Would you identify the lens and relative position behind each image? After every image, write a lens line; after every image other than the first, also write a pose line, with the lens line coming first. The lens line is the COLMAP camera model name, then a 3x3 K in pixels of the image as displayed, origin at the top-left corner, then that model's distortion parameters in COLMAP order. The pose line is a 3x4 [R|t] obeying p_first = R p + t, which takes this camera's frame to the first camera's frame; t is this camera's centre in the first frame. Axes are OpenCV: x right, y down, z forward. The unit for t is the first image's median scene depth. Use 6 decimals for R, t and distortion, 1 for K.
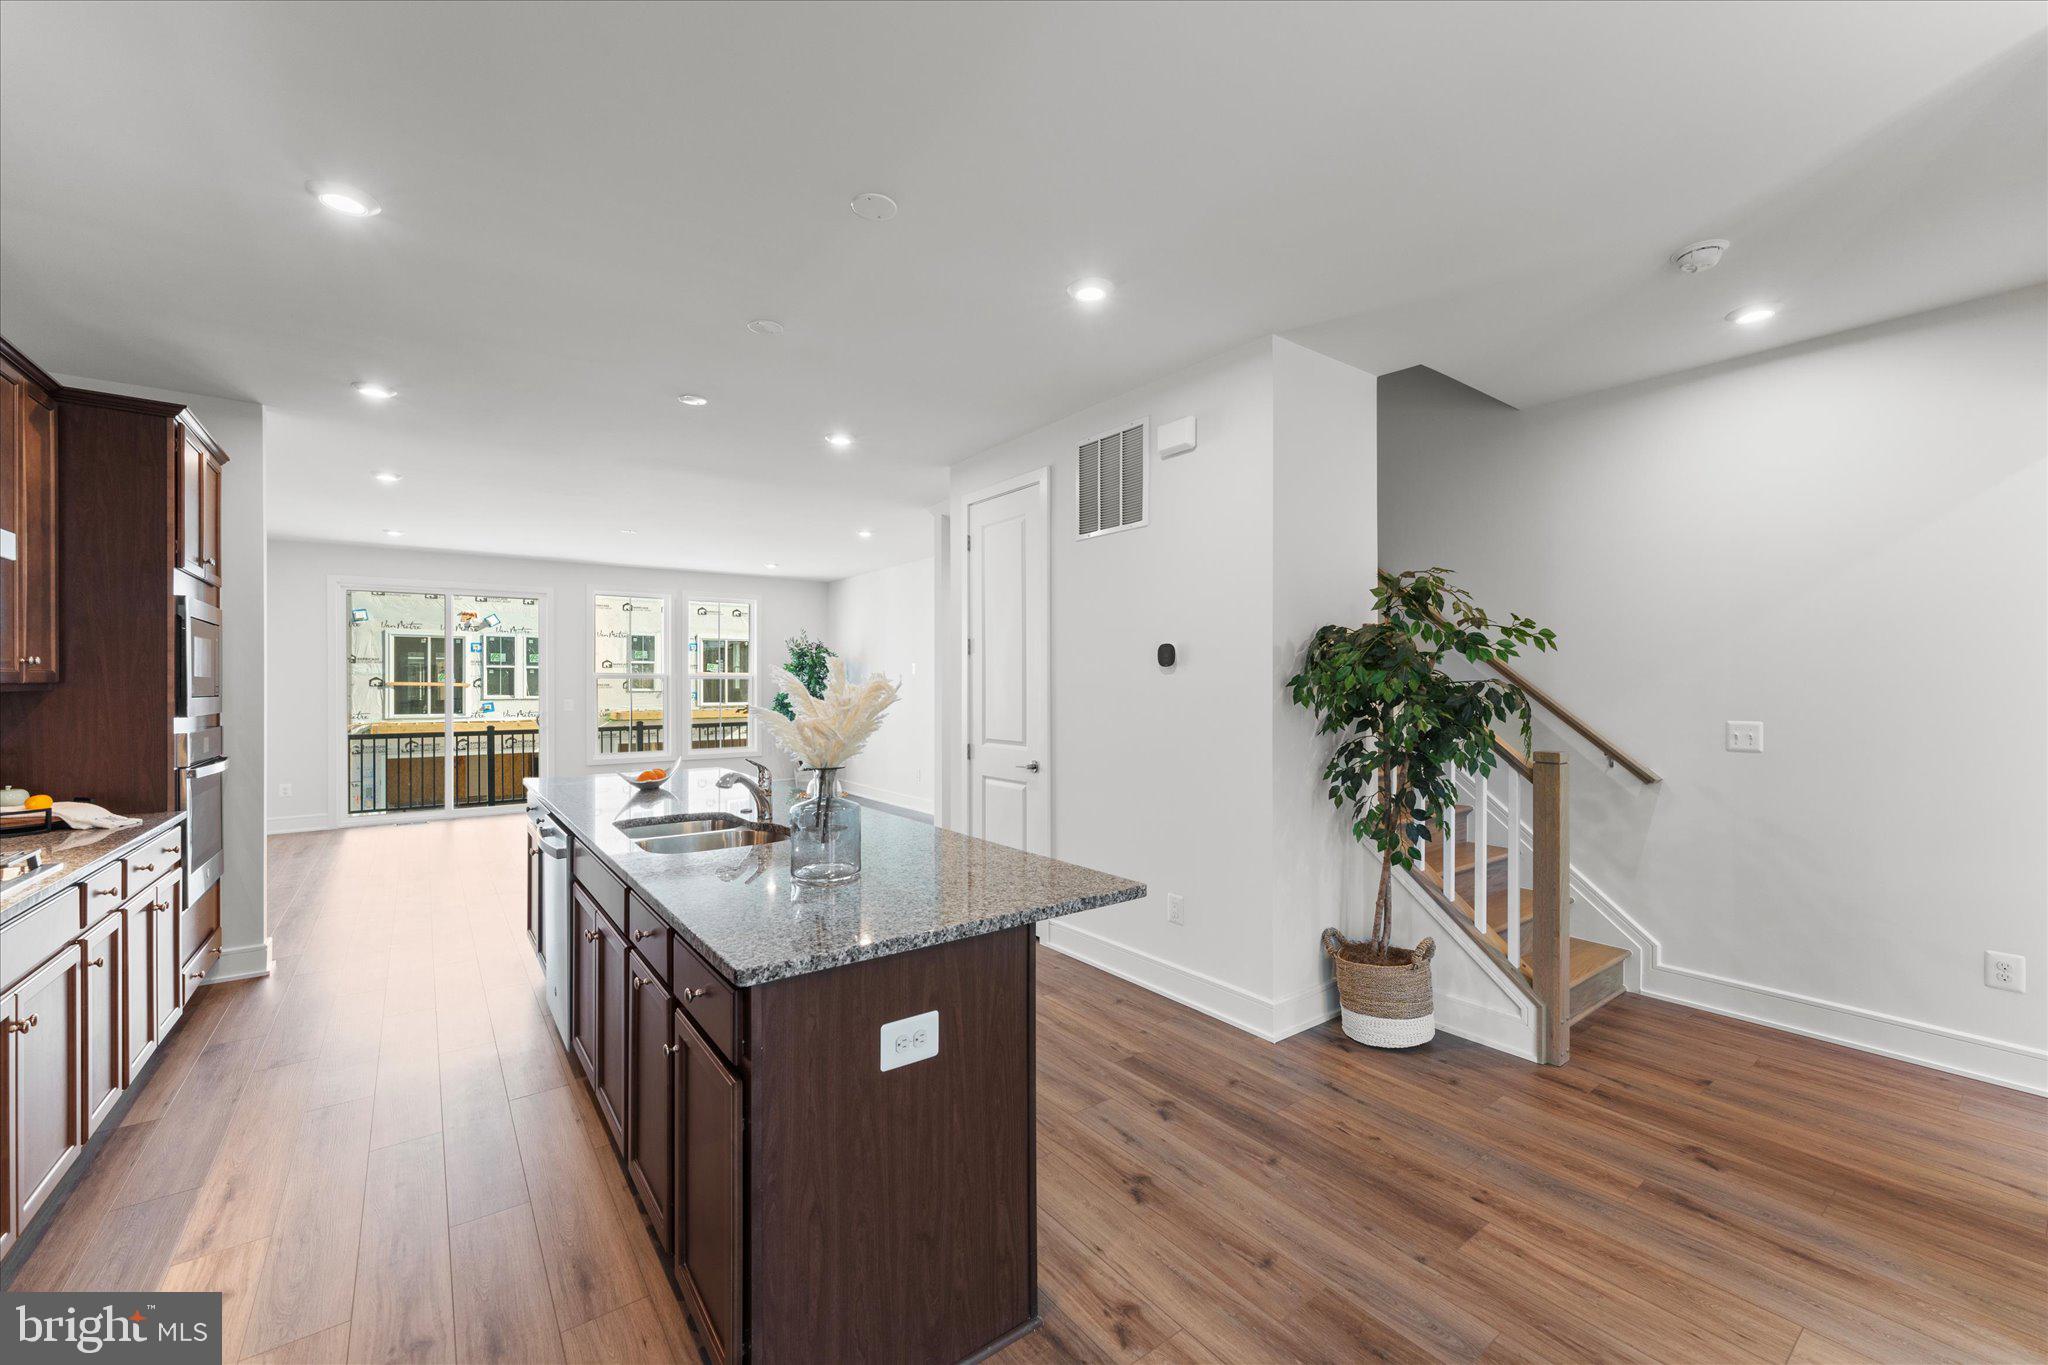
lens RADIAL K [[818.4, 0, 1021.8], [0, 818.4, 681.0], [0, 0, 1]] dist [0.001127, -0.000117]
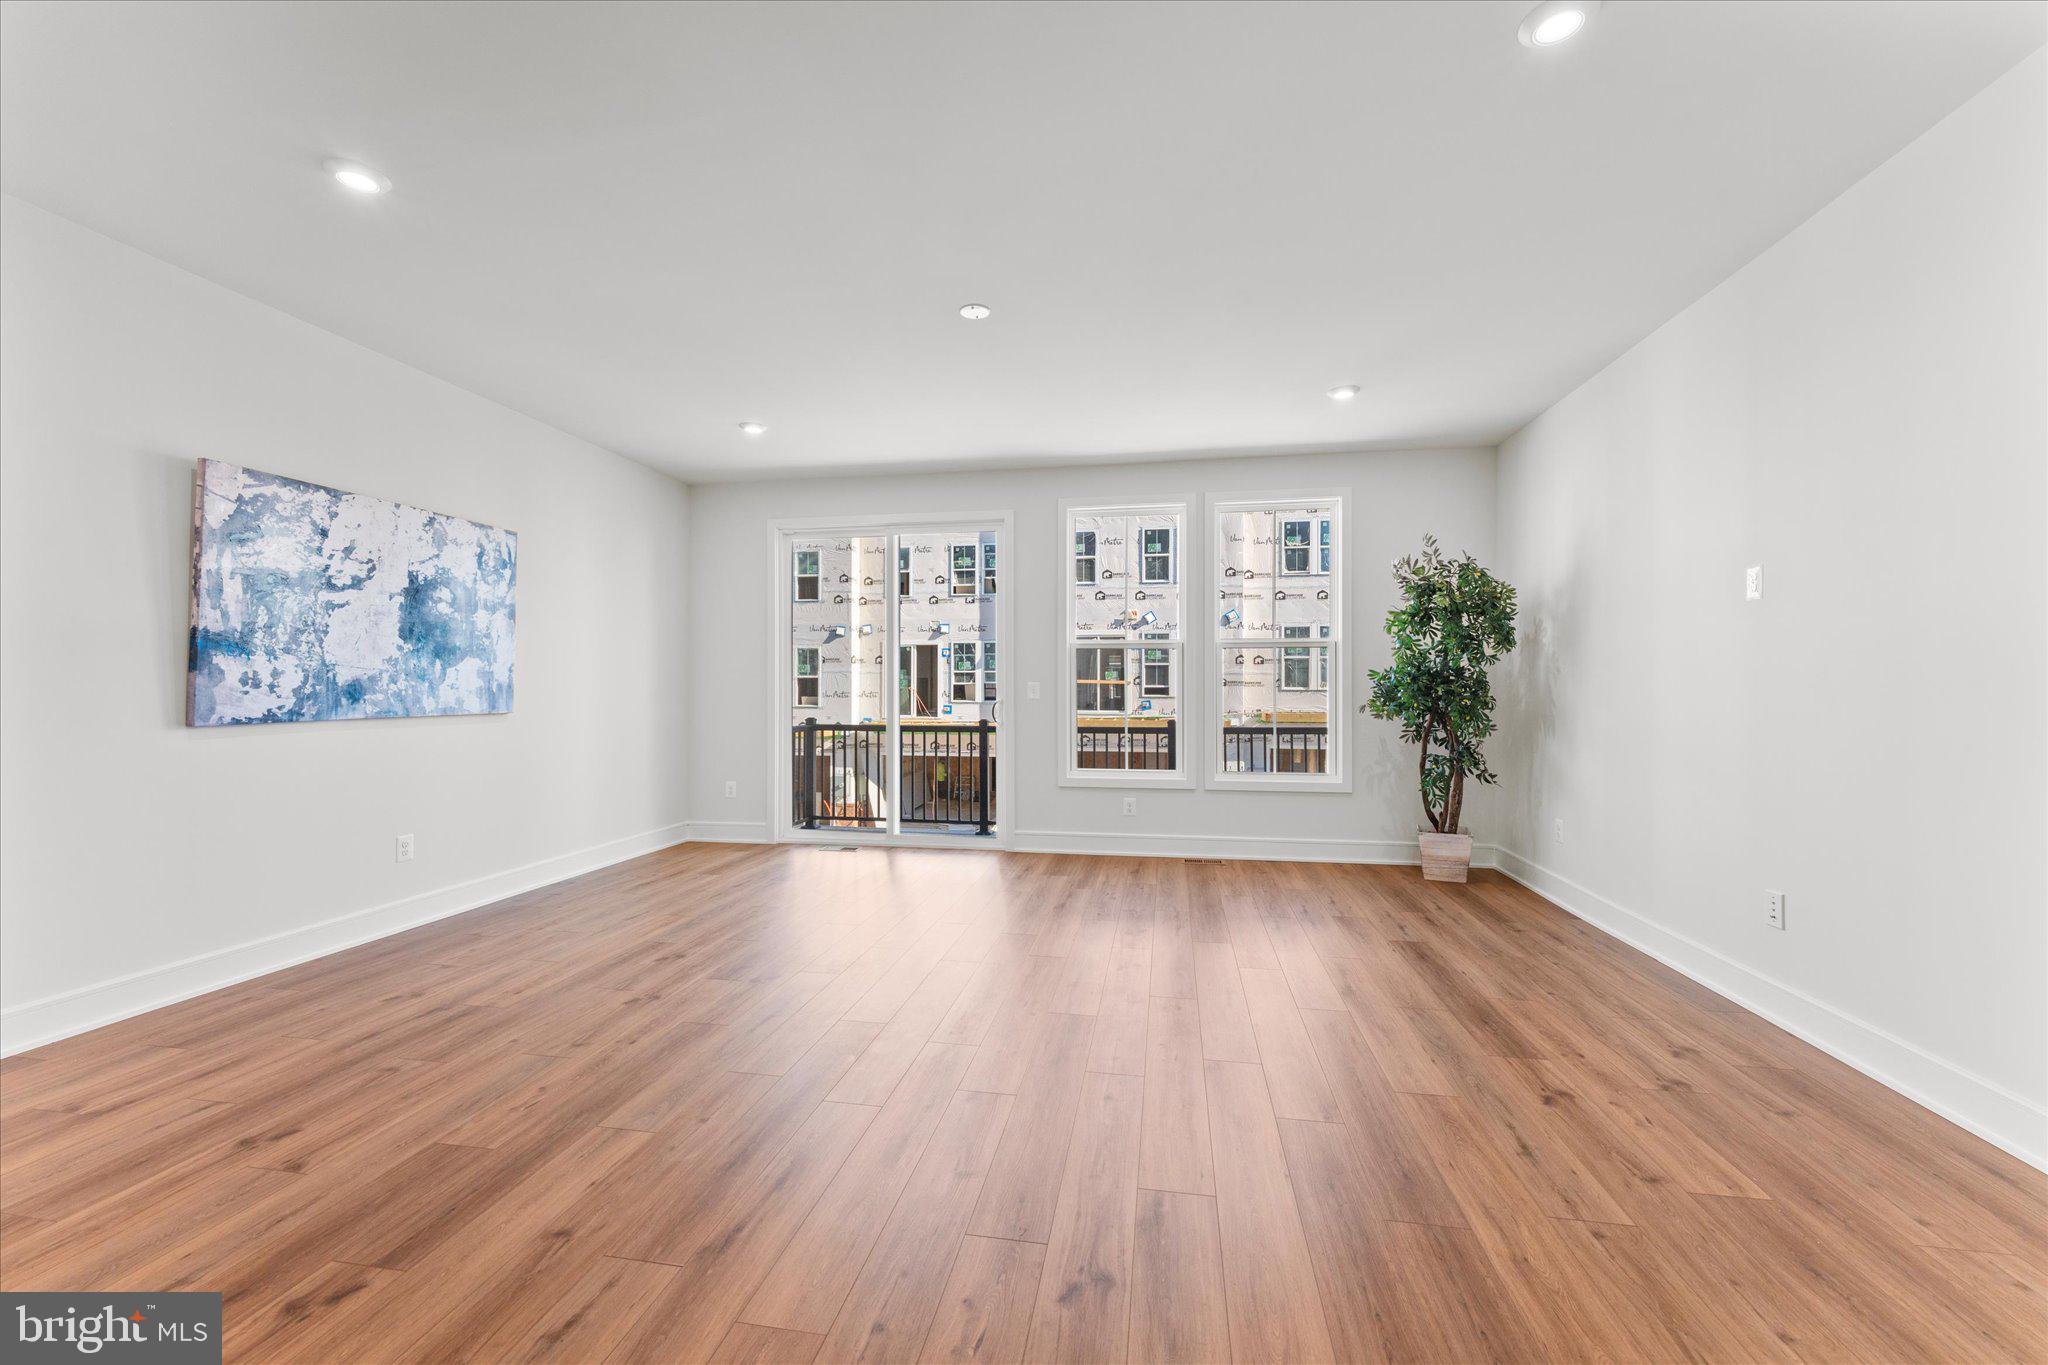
lens RADIAL K [[818.4, 0, 1045.8], [0, 818.4, 671.1], [0, 0, 1]] dist [0.001127, -0.000117]
pose [[0.711405, -0.013268, -0.702657, -0.212010], [-0.000413, 0.999814, -0.019296, 0.057651], [0.702782, 0.014018, 0.711267, 1.162730]]
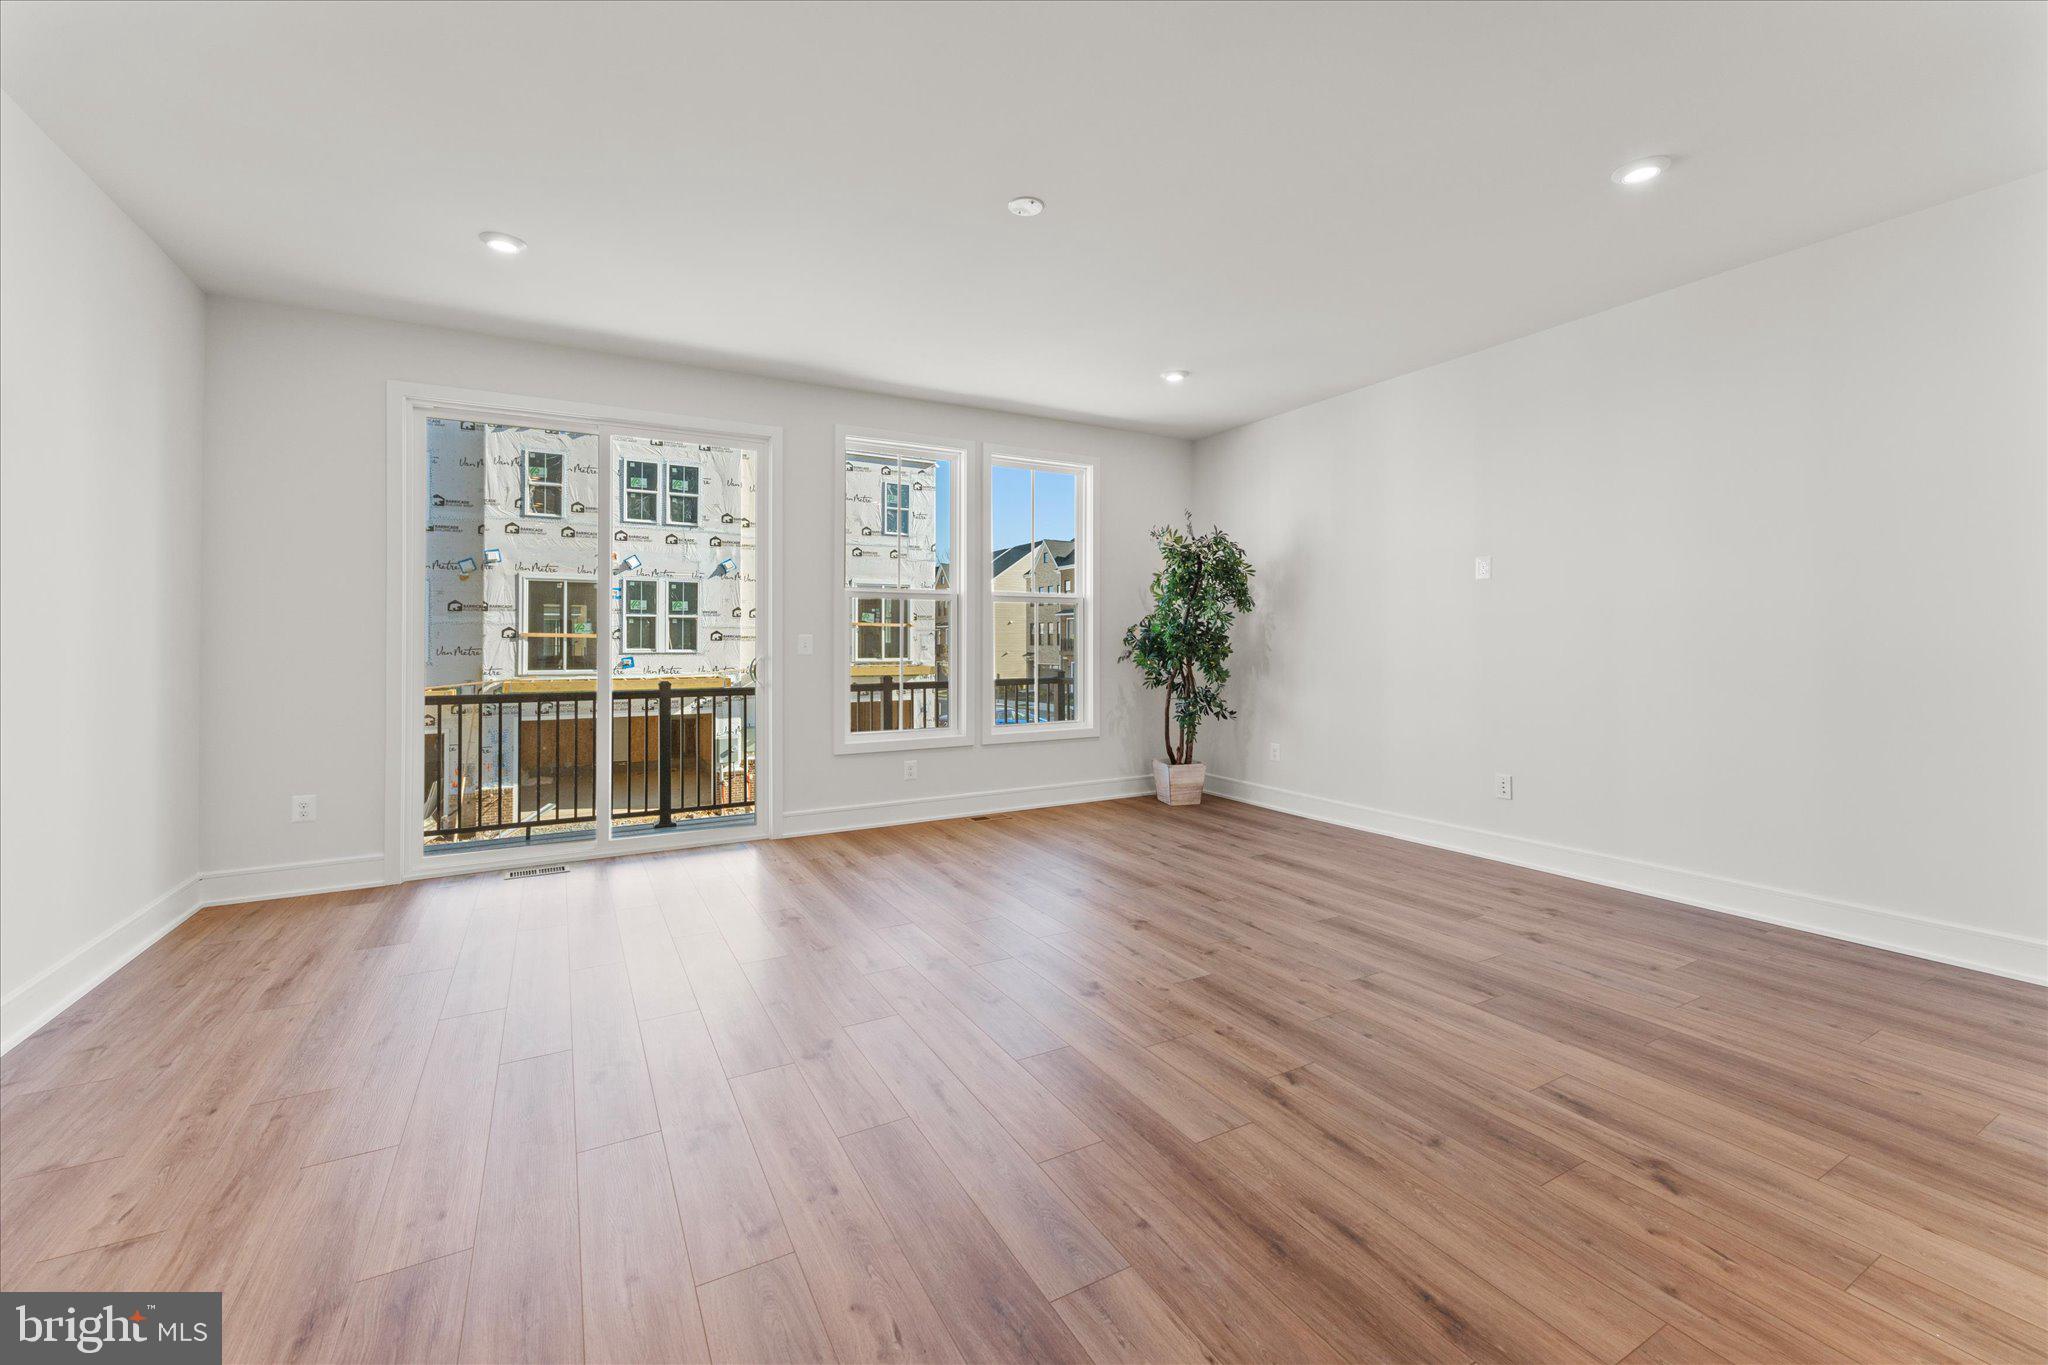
lens RADIAL K [[818.4, 0, 1037.6], [0, 818.4, 639.7], [0, 0, 1]] dist [0.001127, -0.000117]
pose [[0.994782, -0.002530, -0.101996, -0.729025], [0.002497, 0.999997, -0.000454, 0.056420], [0.101997, 0.000197, 0.994785, 0.998685]]
